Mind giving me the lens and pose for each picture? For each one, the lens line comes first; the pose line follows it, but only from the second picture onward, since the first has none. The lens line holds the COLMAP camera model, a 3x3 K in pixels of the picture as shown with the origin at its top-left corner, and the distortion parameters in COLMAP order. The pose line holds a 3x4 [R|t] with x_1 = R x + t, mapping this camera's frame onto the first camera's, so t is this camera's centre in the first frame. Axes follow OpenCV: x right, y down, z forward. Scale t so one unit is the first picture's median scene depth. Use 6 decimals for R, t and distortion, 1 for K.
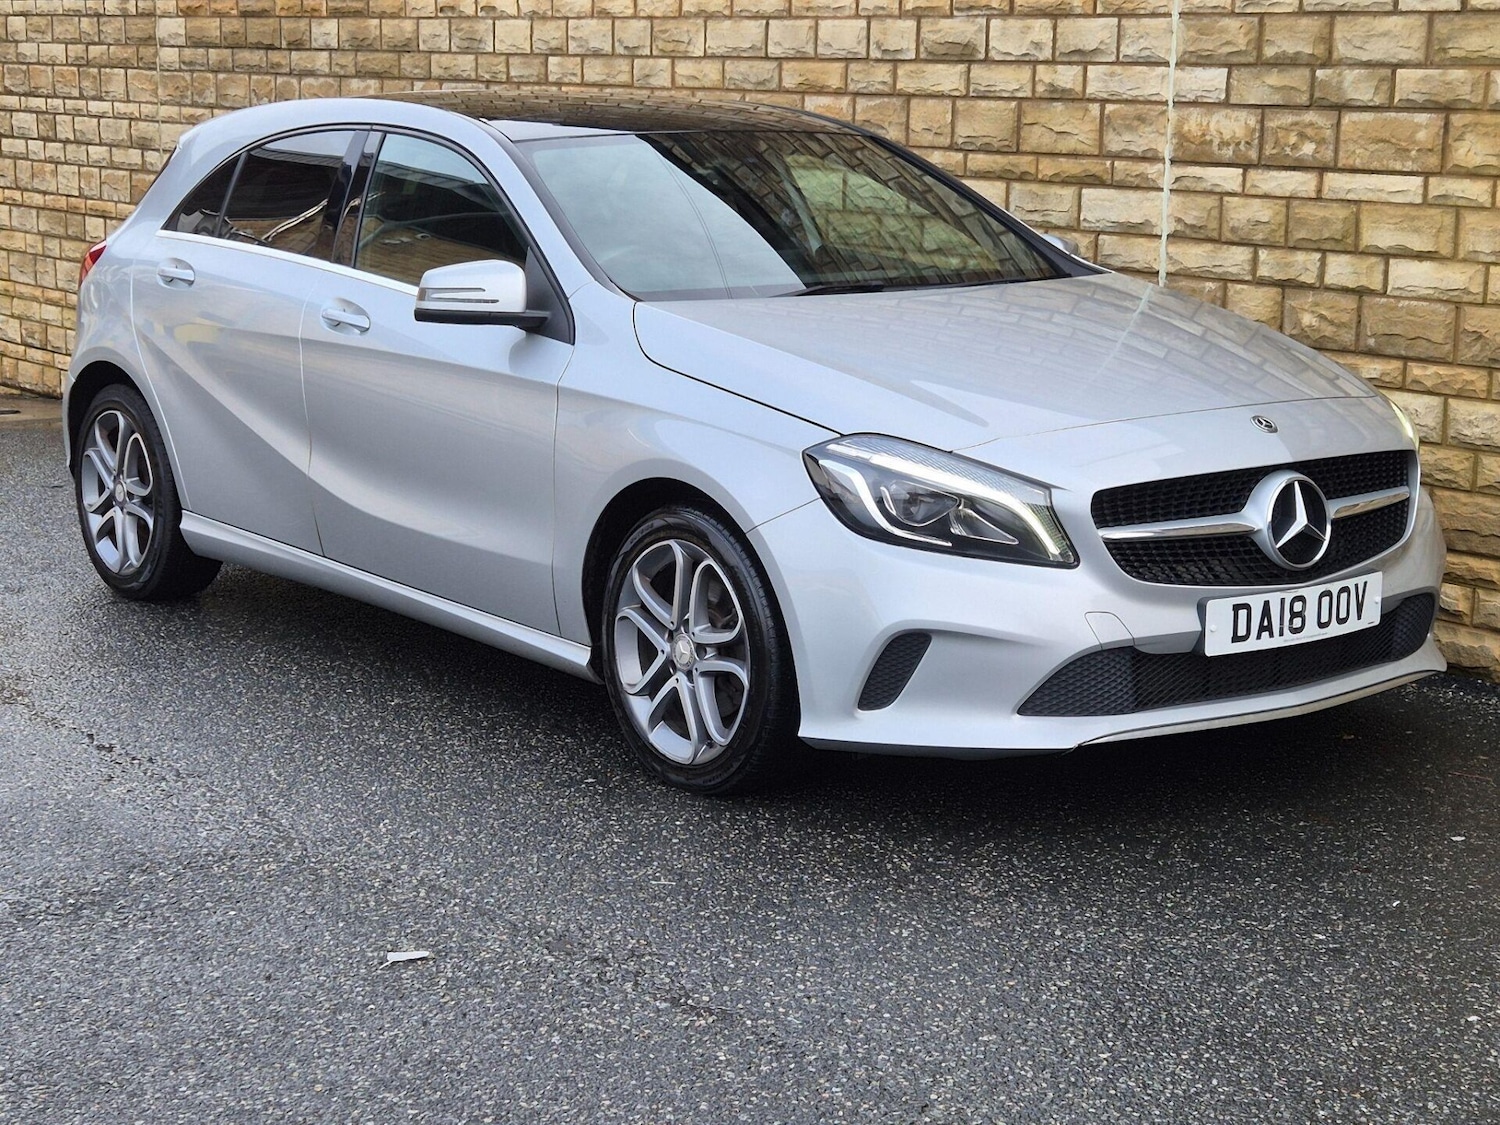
lens RADIAL K [[2716.6, 0, 746.7], [0, 2716.6, 578.4], [0, 0, 1]] dist [0.092644, 0.000000]
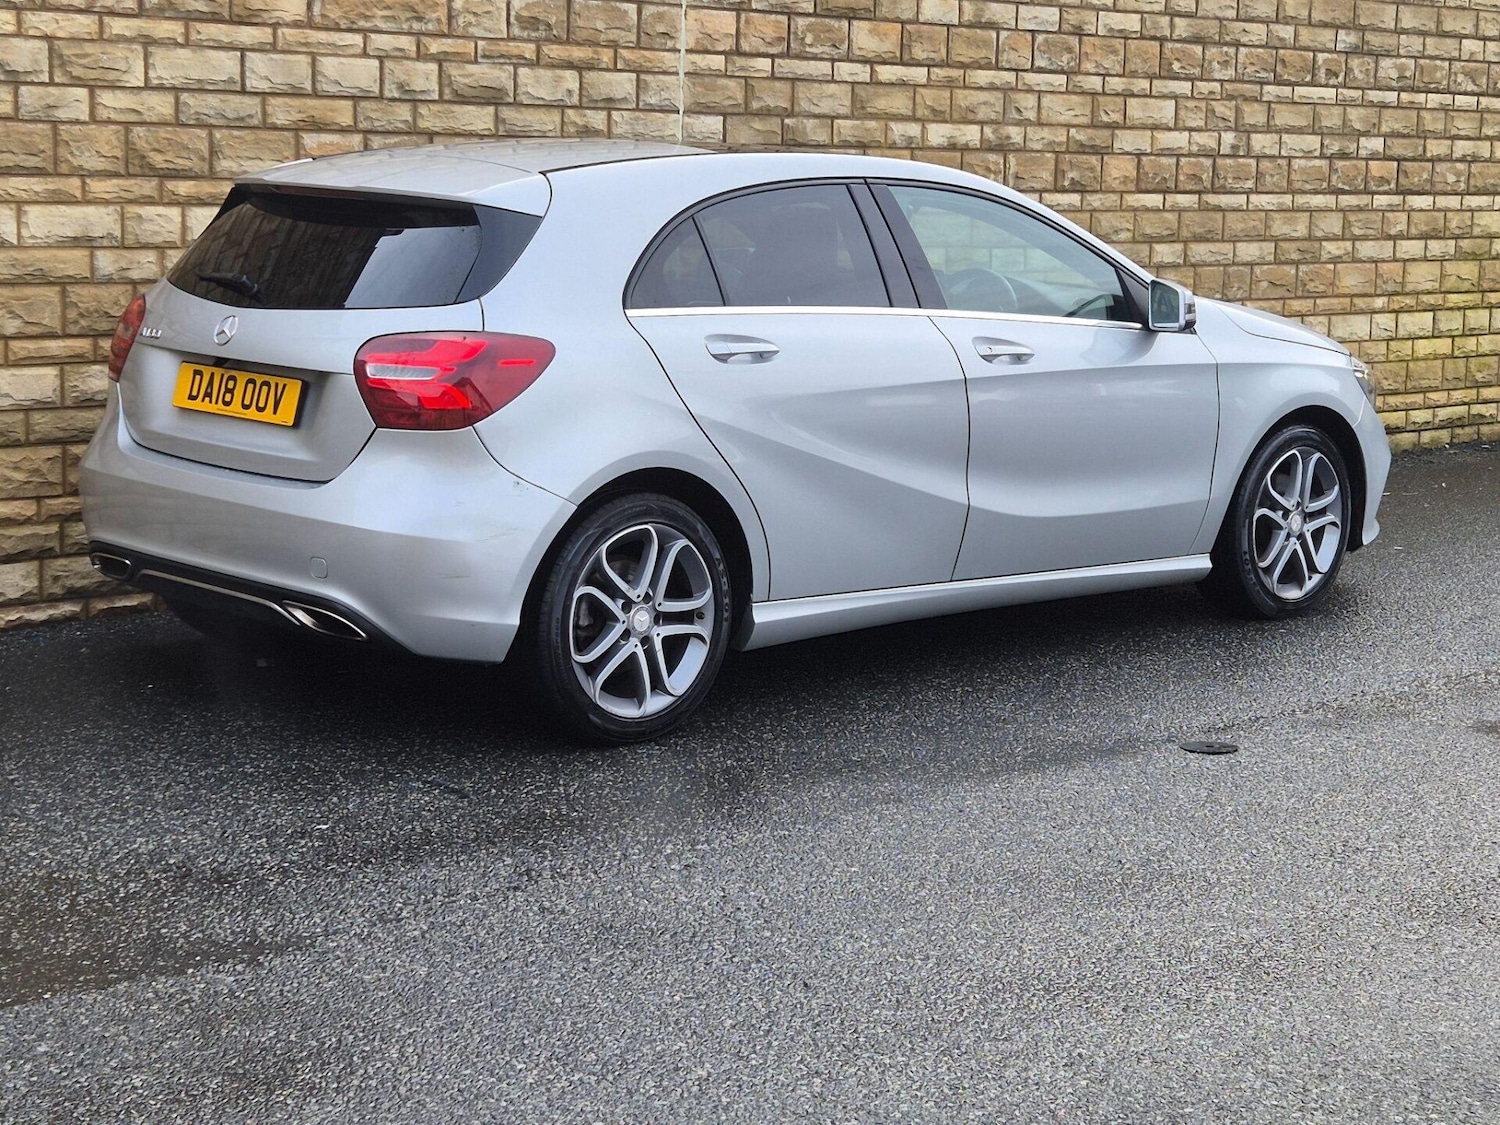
lens RADIAL K [[2716.6, 0, 738.3], [0, 2716.6, 558.4], [0, 0, 1]] dist [0.092644, 0.000000]
pose [[-0.106660, -0.168567, 0.979902, -1.056302], [0.156159, 0.970454, 0.183939, -0.200347], [-0.981956, 0.172639, -0.077186, 1.029374]]
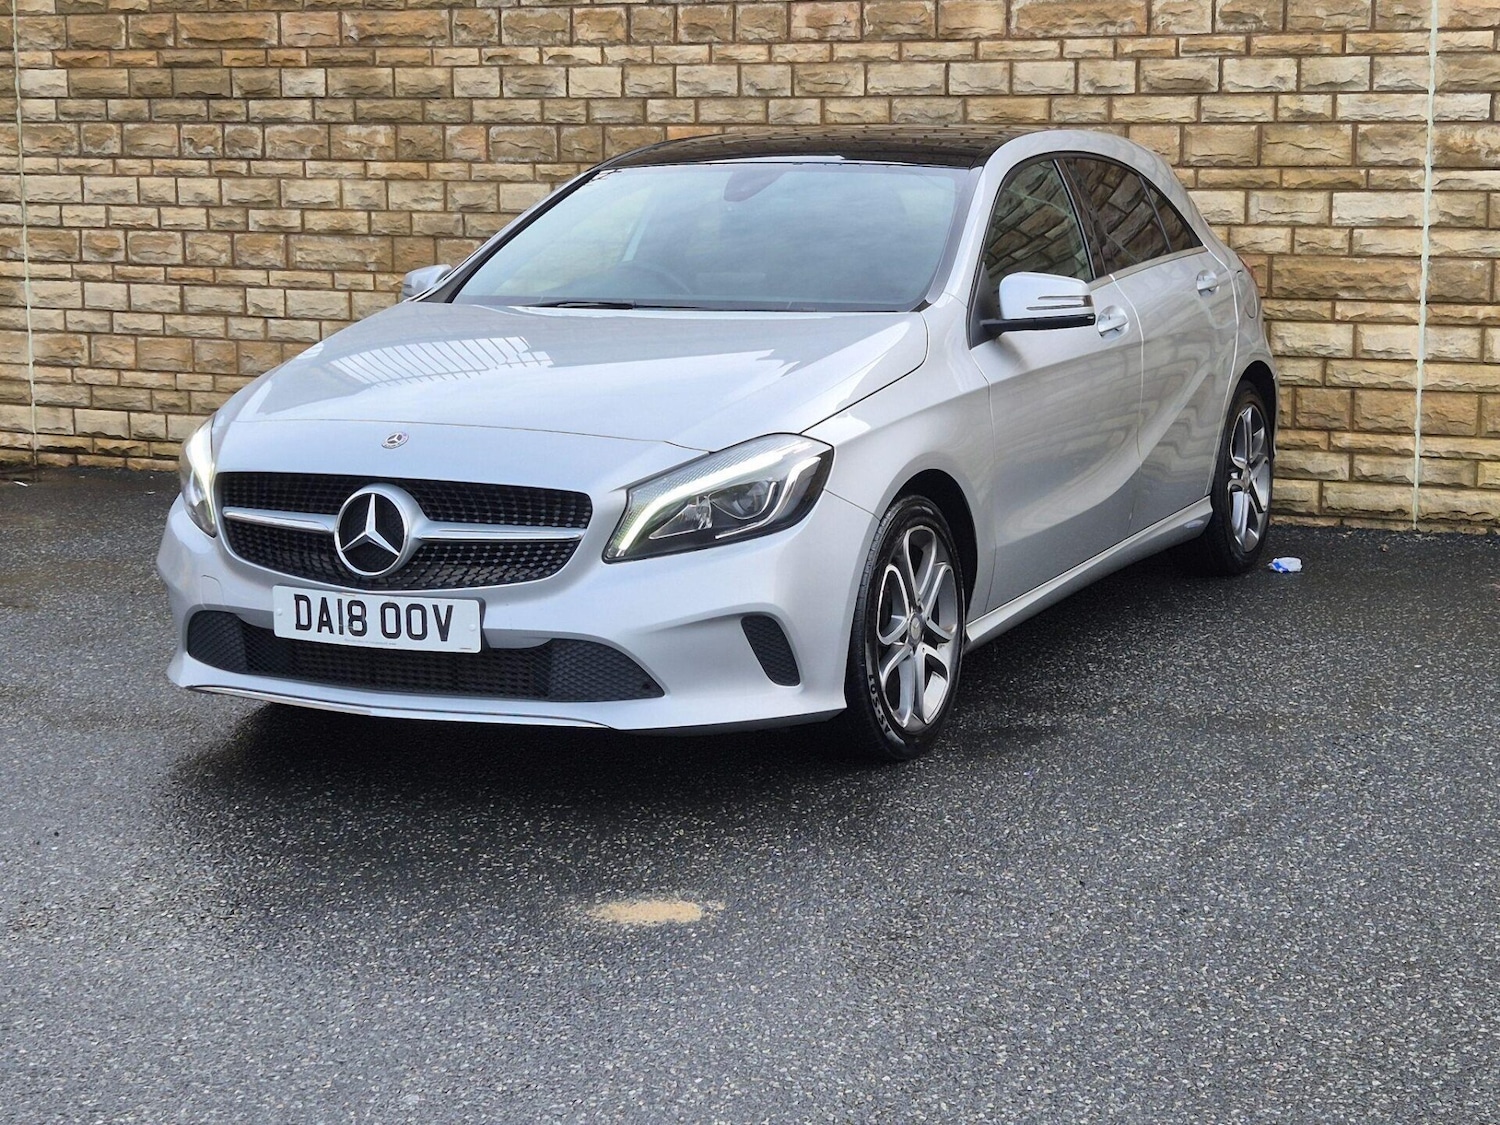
lens RADIAL K [[2716.6, 0, 770.1], [0, 2716.6, 511.3], [0, 0, 1]] dist [0.092644, 0.000000]
pose [[0.896920, -0.080111, 0.434875, -0.636873], [0.098292, 0.994968, -0.019435, -0.000236], [-0.431130, 0.060177, 0.900281, 0.001785]]
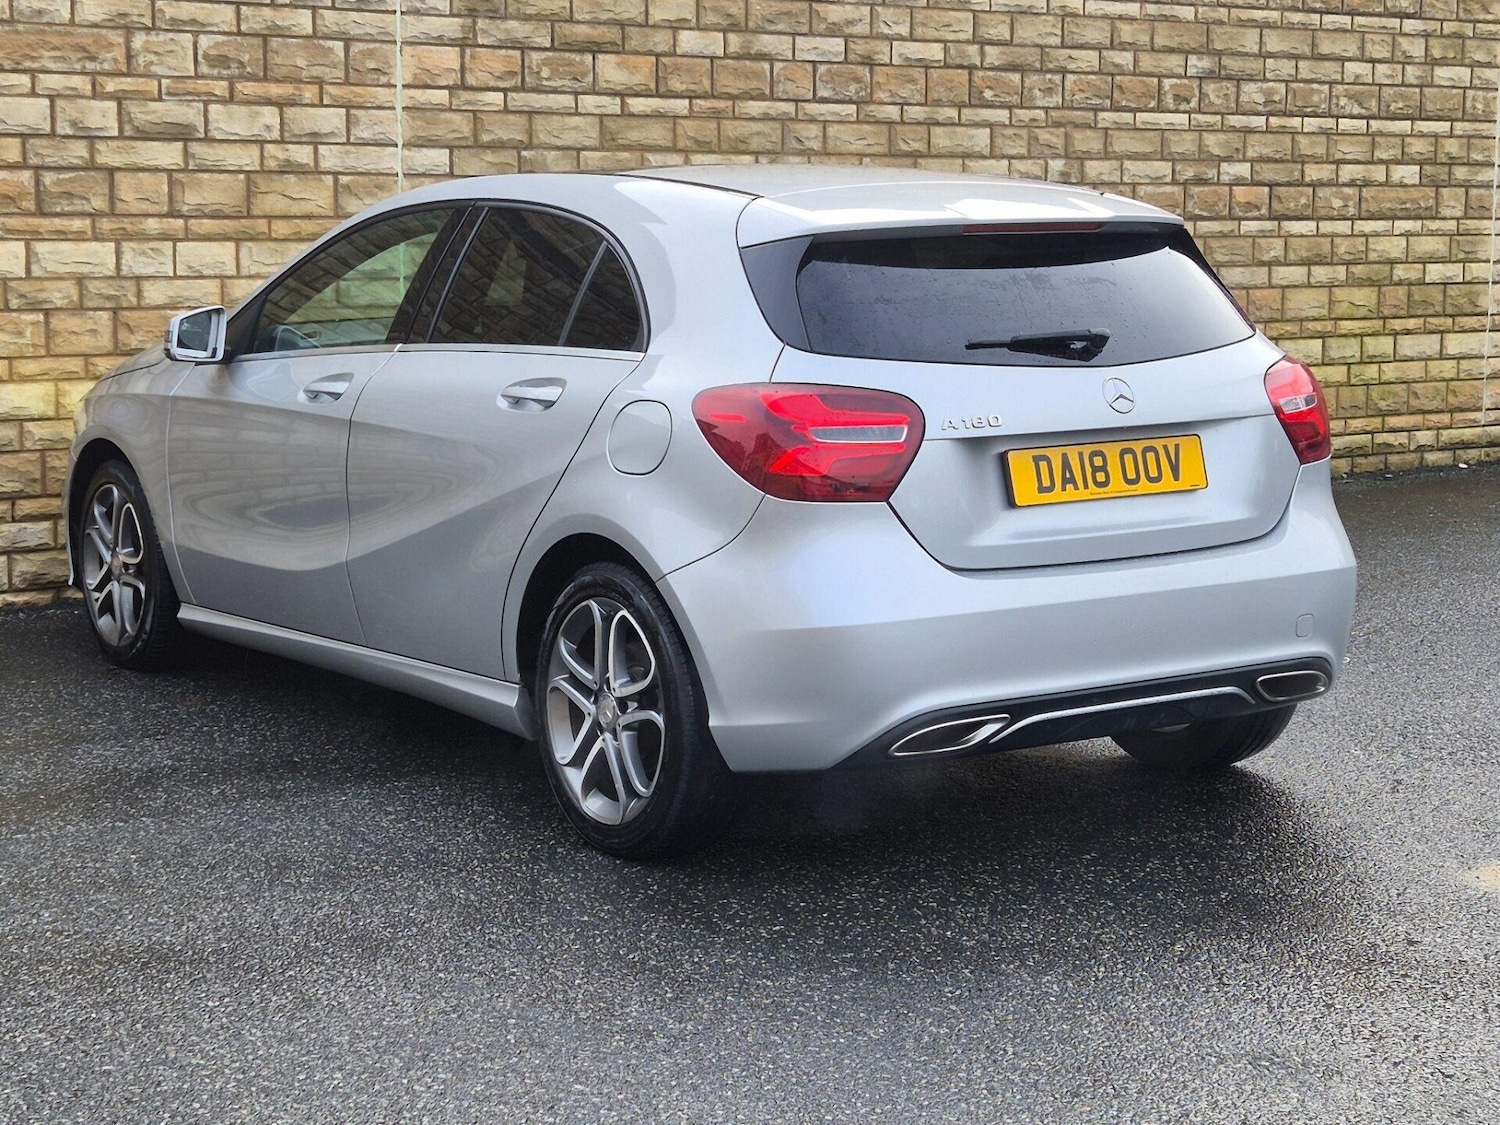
lens RADIAL K [[2716.6, 0, 750.9], [0, 2716.6, 558.9], [0, 0, 1]] dist [0.092644, 0.000000]
pose [[0.024133, -0.145570, 0.989054, -1.086513], [0.180012, 0.973803, 0.138933, -0.135766], [-0.983368, 0.174689, 0.049705, 0.745348]]
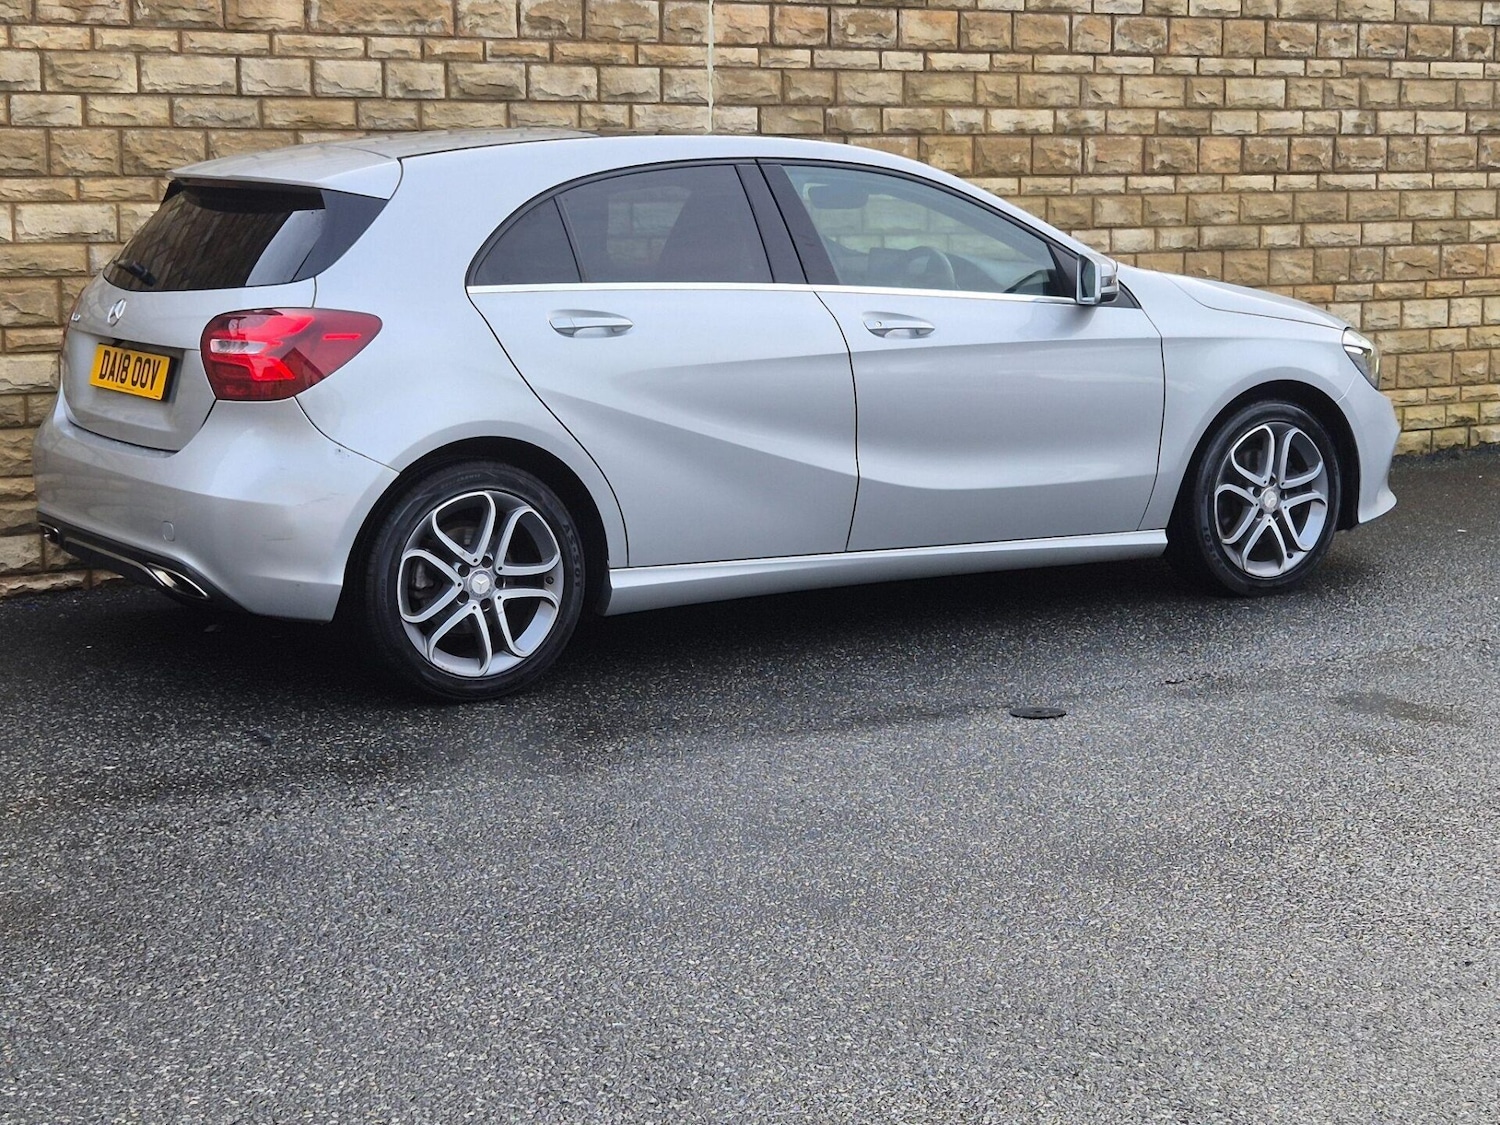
lens RADIAL K [[2716.6, 0, 725.3], [0, 2716.6, 551.2], [0, 0, 1]] dist [0.092644, 0.000000]
pose [[0.086156, -0.159580, 0.983418, -1.089057], [0.185782, 0.972348, 0.141507, -0.151457], [-0.978806, 0.170510, 0.113421, 0.817431]]
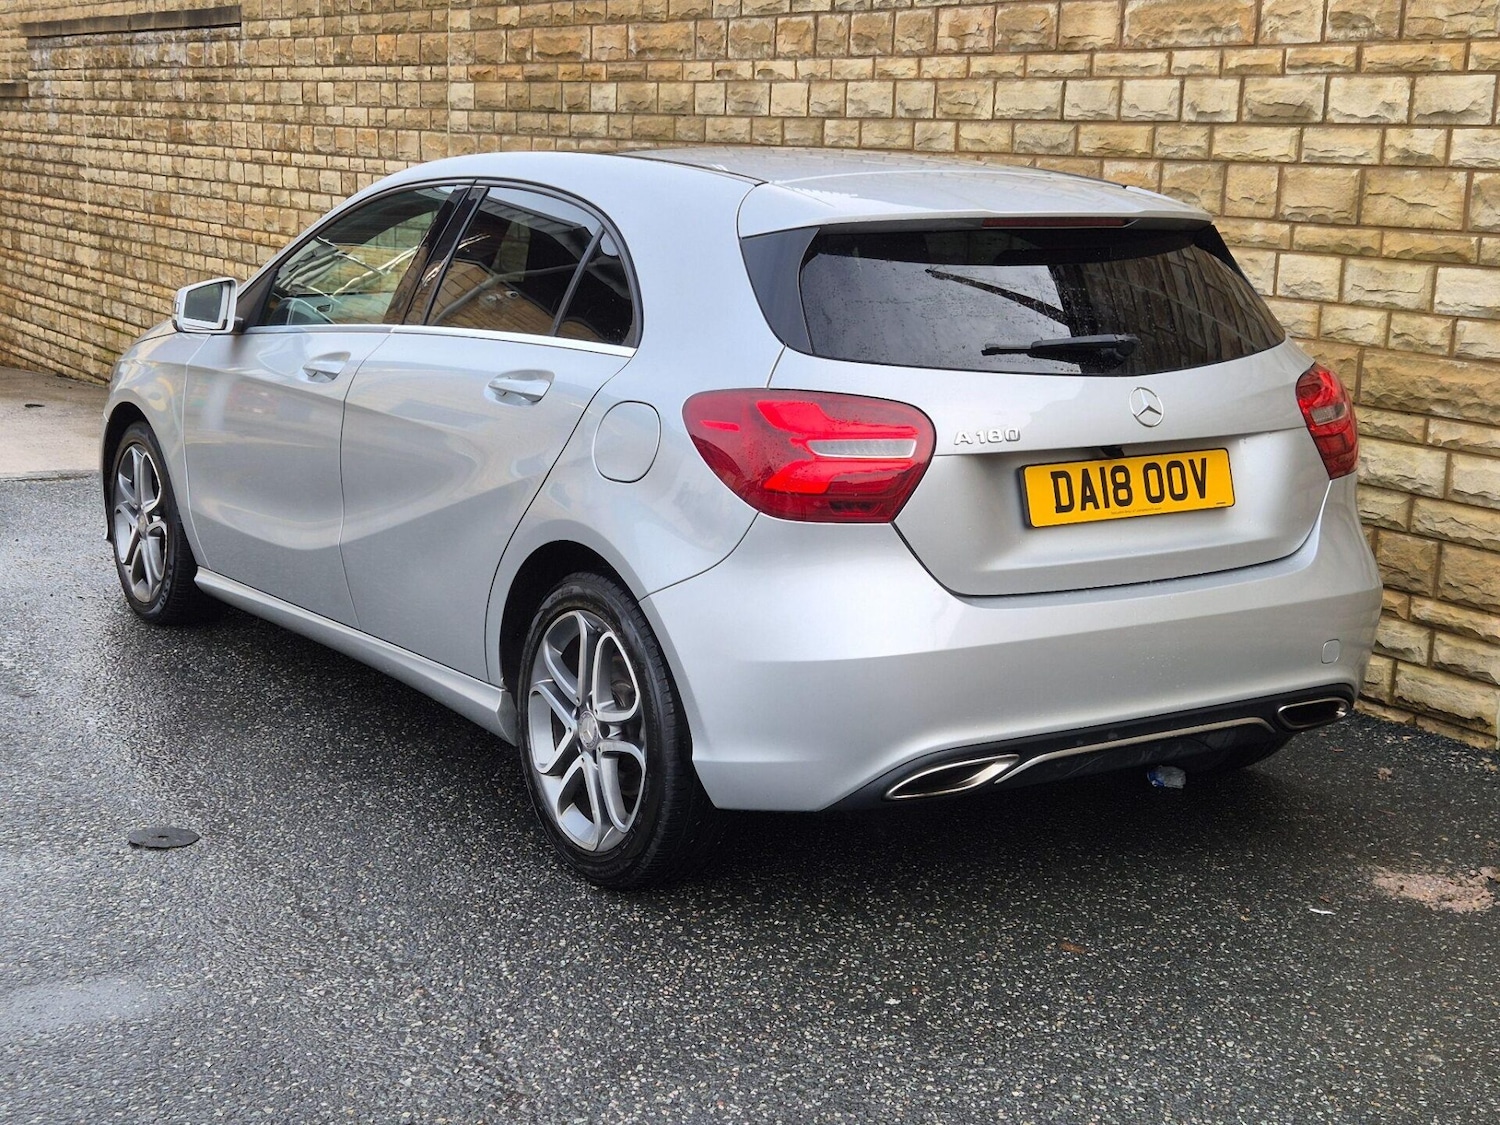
lens RADIAL K [[2141.0, 0, 743.6], [0, 2141.0, 554.1], [0, 0, 1]] dist [0.072310, 0.000000]
pose [[0.995959, 0.033217, -0.083443, -0.039209], [-0.033119, 0.999448, 0.002558, -0.042697], [0.083482, 0.000216, 0.996509, 0.271234]]
